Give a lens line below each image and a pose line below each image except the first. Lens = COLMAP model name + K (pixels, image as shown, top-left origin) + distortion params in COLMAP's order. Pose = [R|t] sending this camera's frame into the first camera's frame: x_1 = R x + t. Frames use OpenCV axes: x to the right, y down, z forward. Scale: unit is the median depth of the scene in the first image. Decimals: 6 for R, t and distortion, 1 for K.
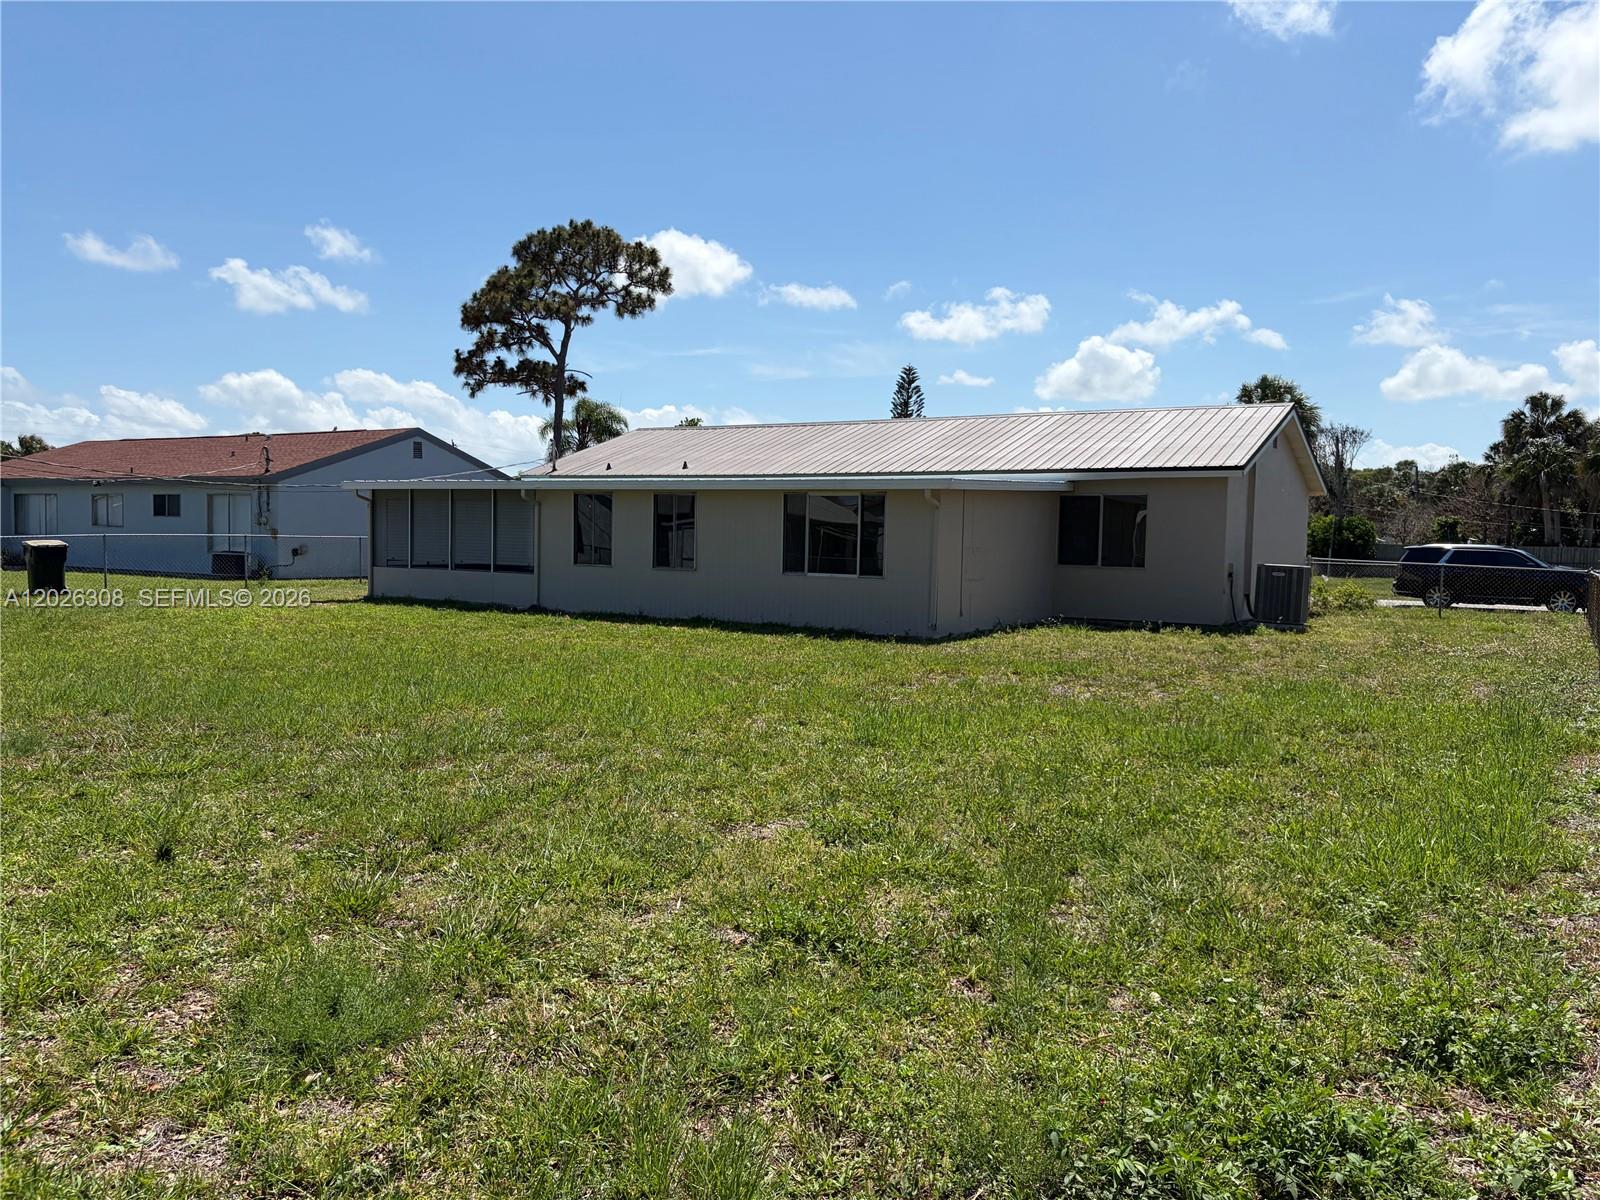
lens RADIAL K [[1217.1, 0, 800.0], [0, 1217.1, 600.0], [0, 0, 1]] dist [0.001604, 0.000714]
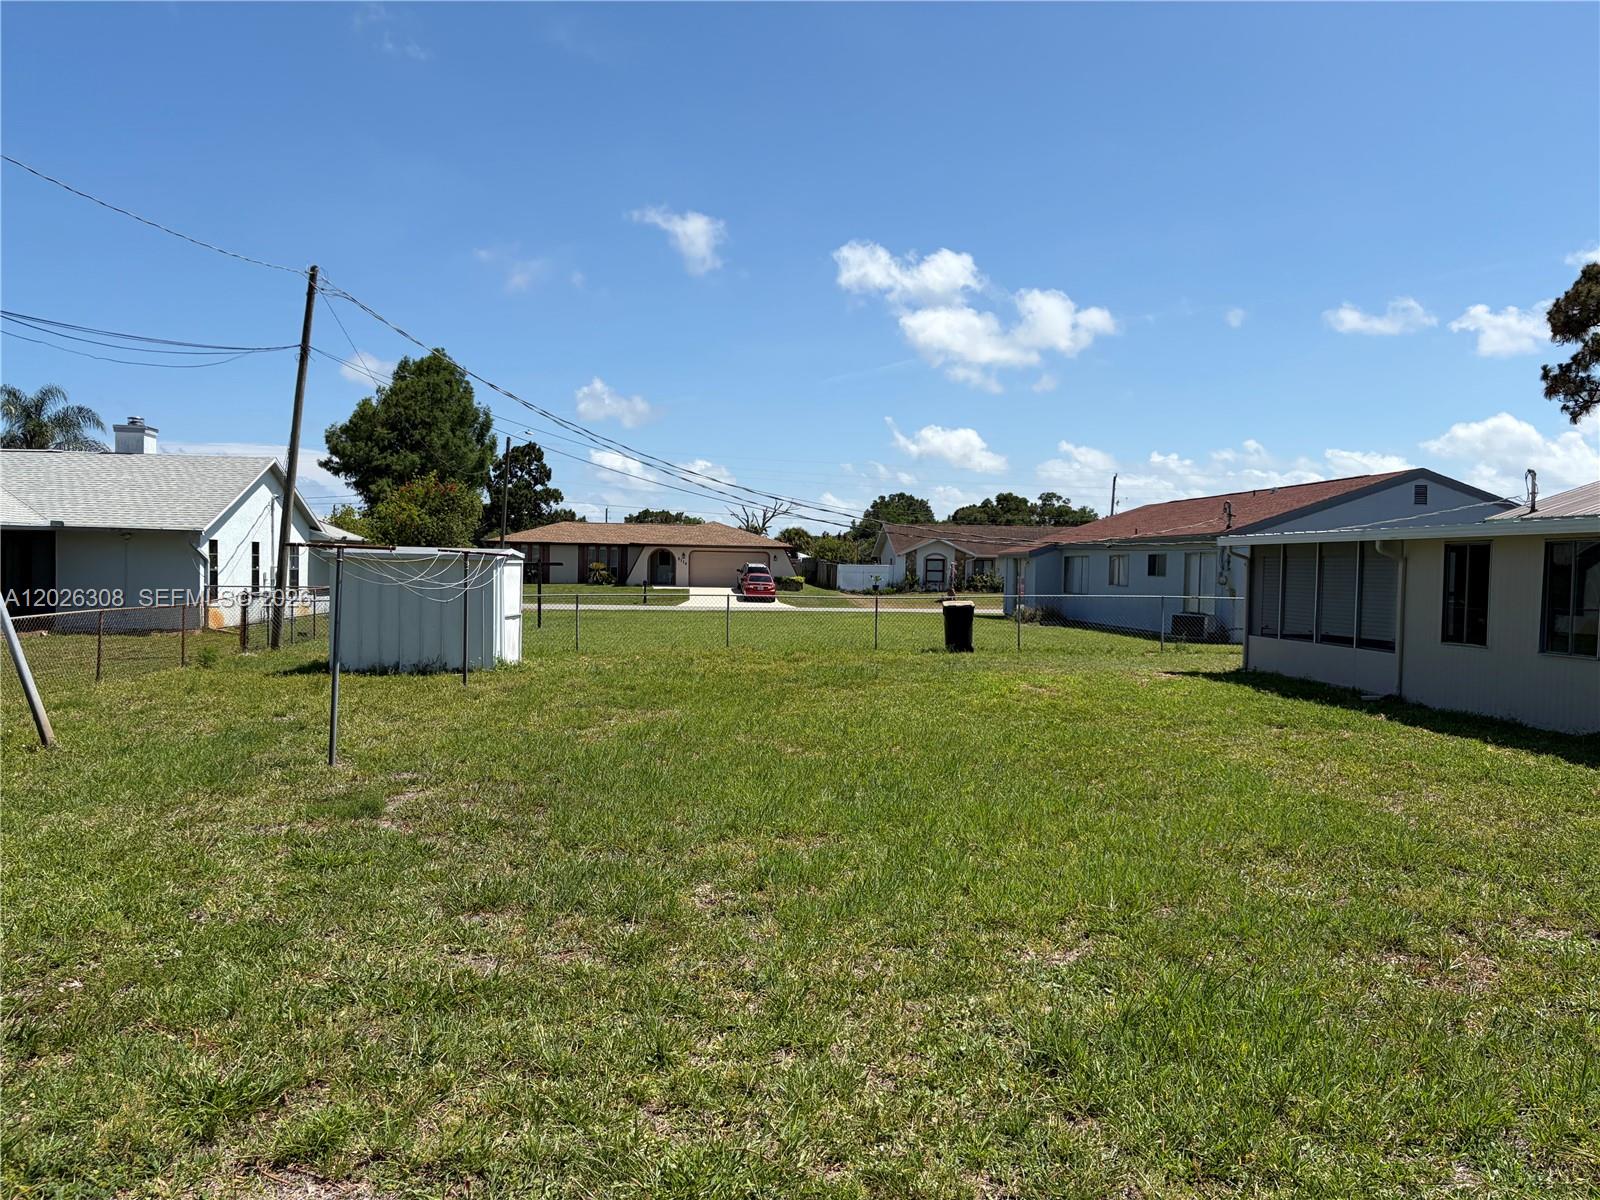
lens RADIAL K [[1212.4, 0, 800.0], [0, 1212.4, 600.0], [0, 0, 1]] dist [0.004746, 0.000530]
pose [[0.588777, 0.009694, -0.808237, 0.081951], [-0.045366, 0.998748, -0.021069, -0.010789], [0.807021, 0.049072, 0.588480, 0.129633]]
